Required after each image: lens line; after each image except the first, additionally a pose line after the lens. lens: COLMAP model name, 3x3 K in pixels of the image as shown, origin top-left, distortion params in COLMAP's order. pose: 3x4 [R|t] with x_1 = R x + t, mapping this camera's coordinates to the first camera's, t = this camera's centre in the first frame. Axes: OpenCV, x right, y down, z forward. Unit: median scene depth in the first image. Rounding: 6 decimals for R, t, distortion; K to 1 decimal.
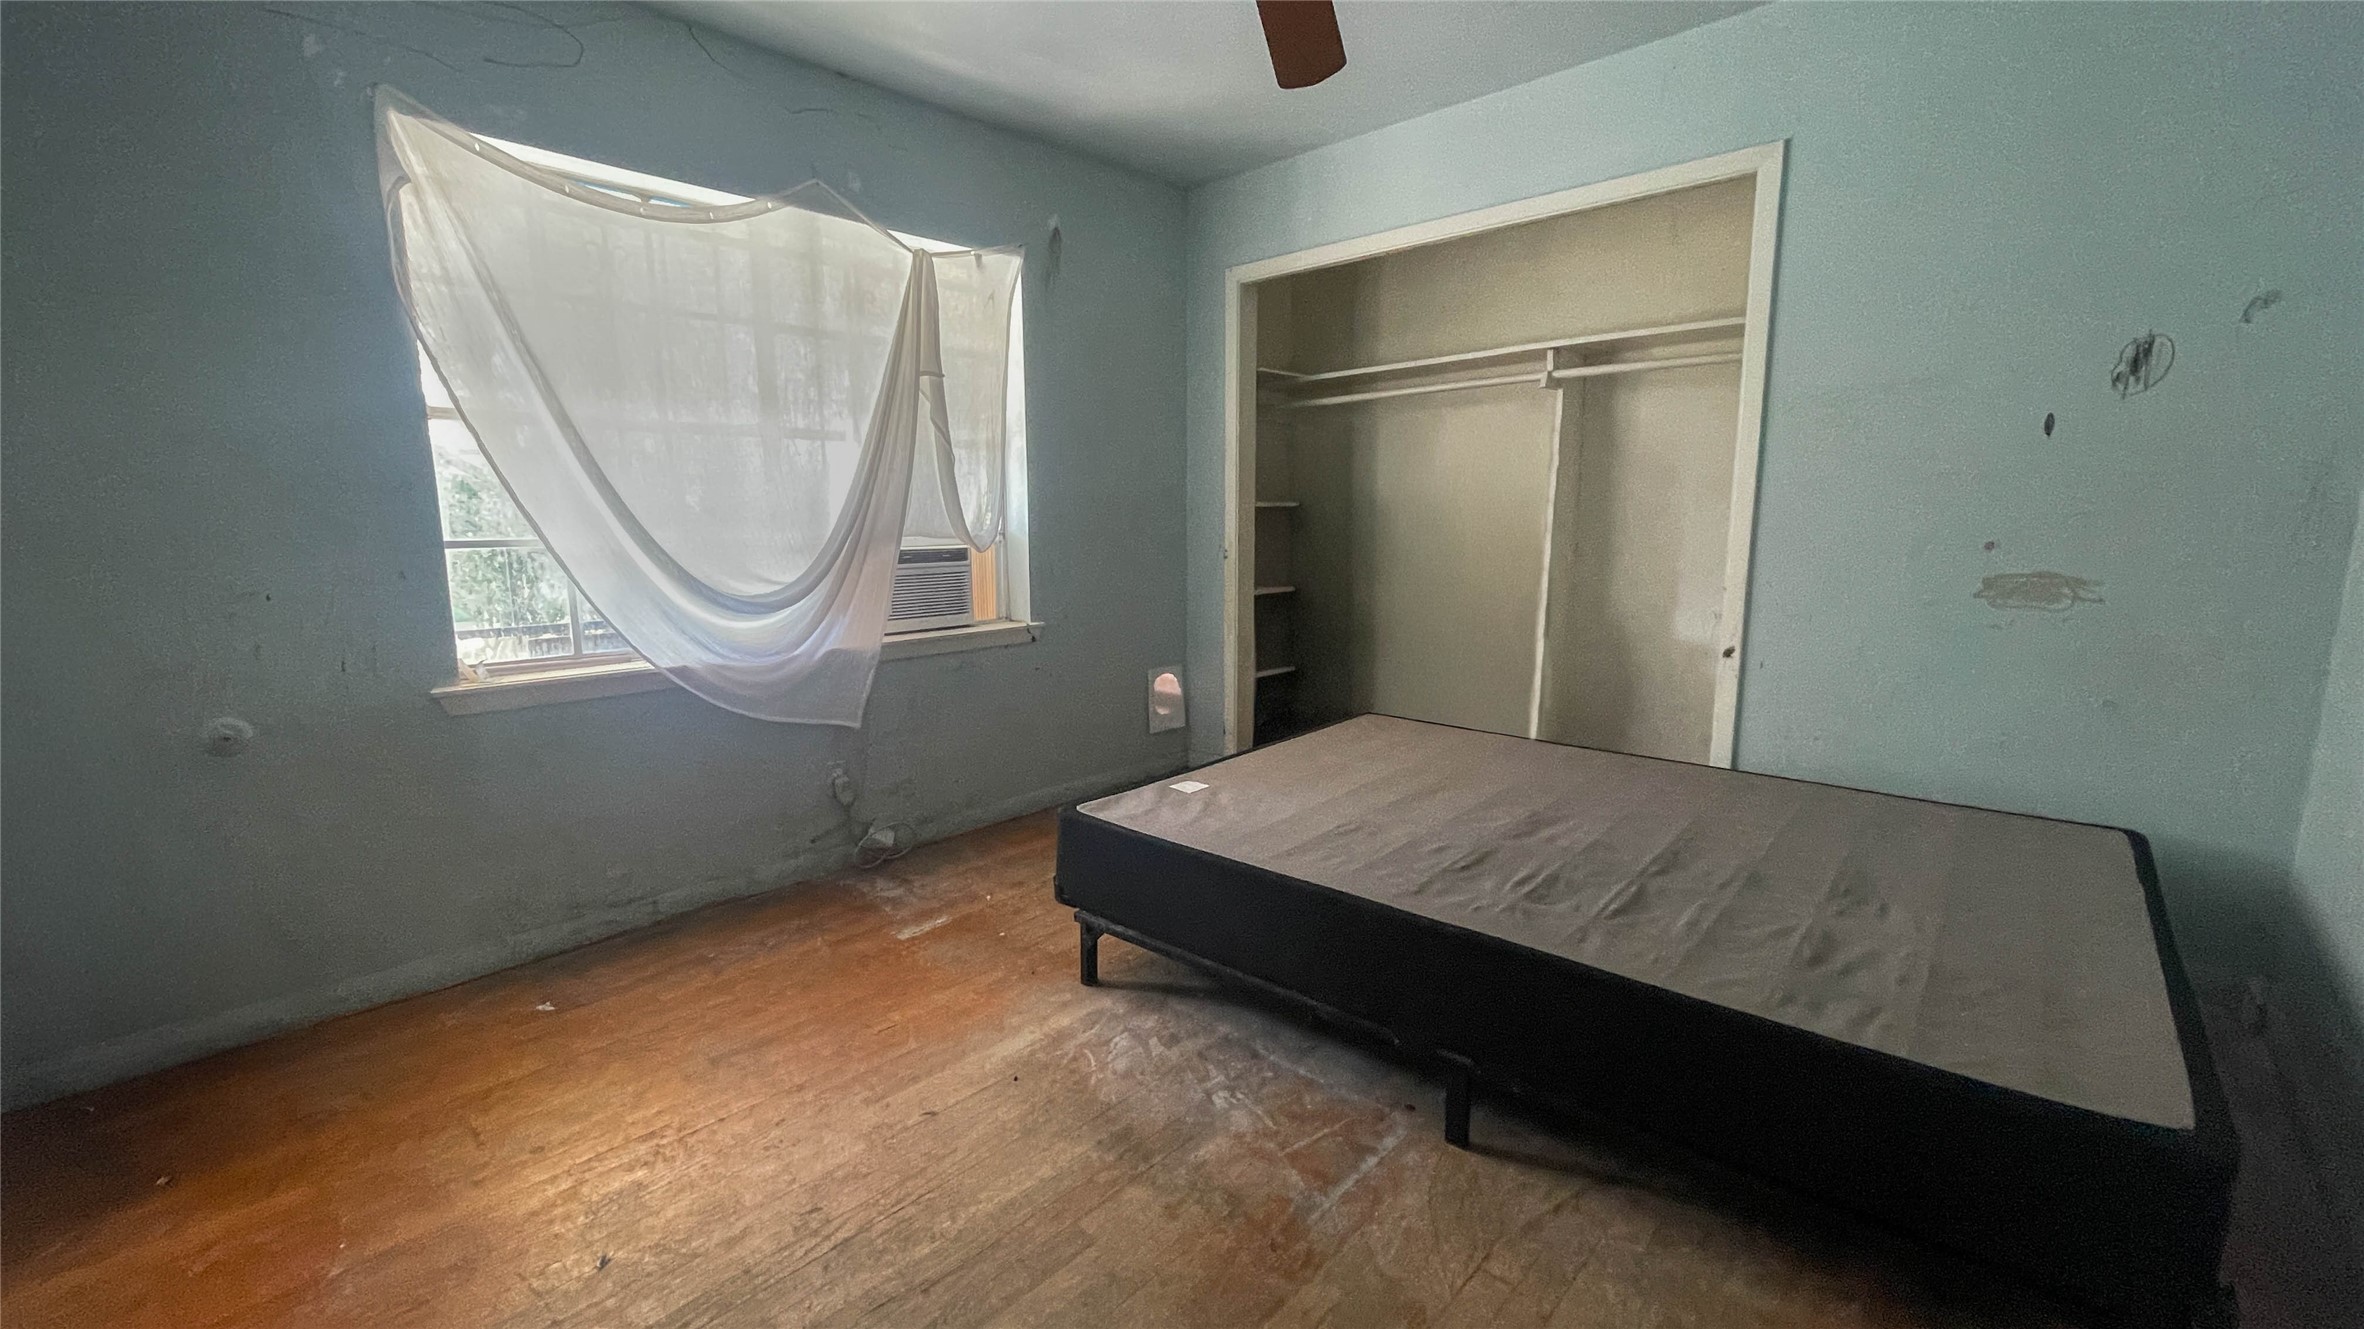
lens RADIAL K [[948.1, 0, 1168.4], [0, 948.1, 669.1], [0, 0, 1]] dist [-0.005868, -0.000095]
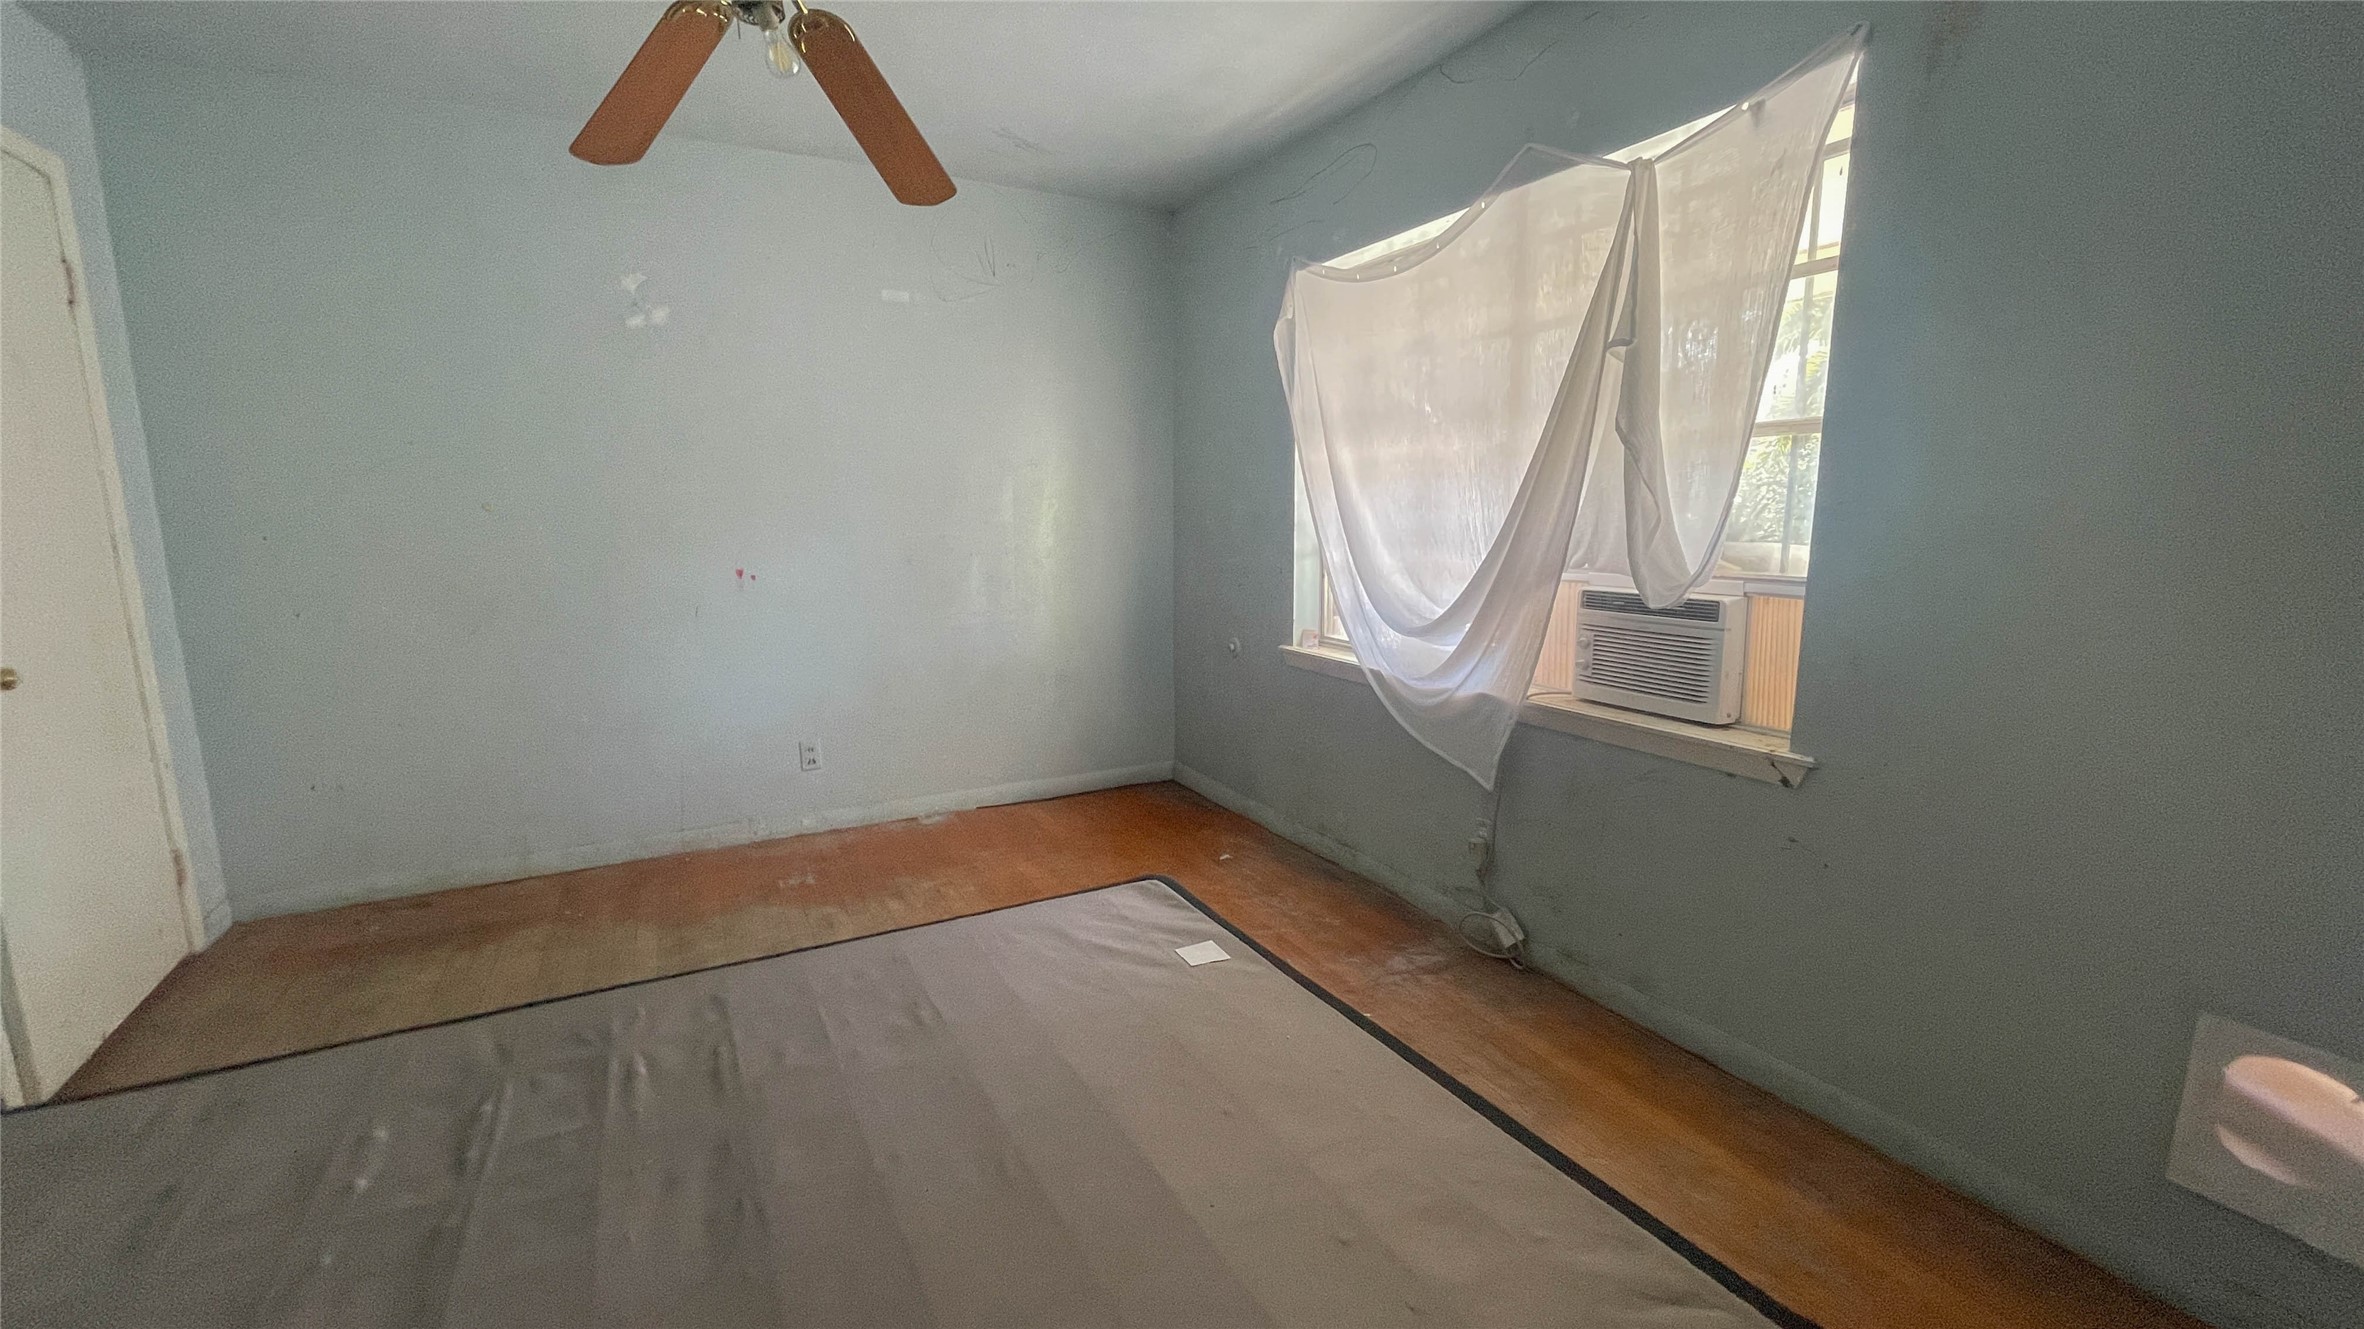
lens RADIAL K [[948.1, 0, 1169.1], [0, 948.1, 658.5], [0, 0, 1]] dist [-0.005868, -0.000095]
pose [[-0.328808, 0.158039, -0.931080, 0.554376], [-0.140213, 0.966803, 0.213618, -0.198495], [0.933930, 0.200789, -0.295733, 0.982376]]
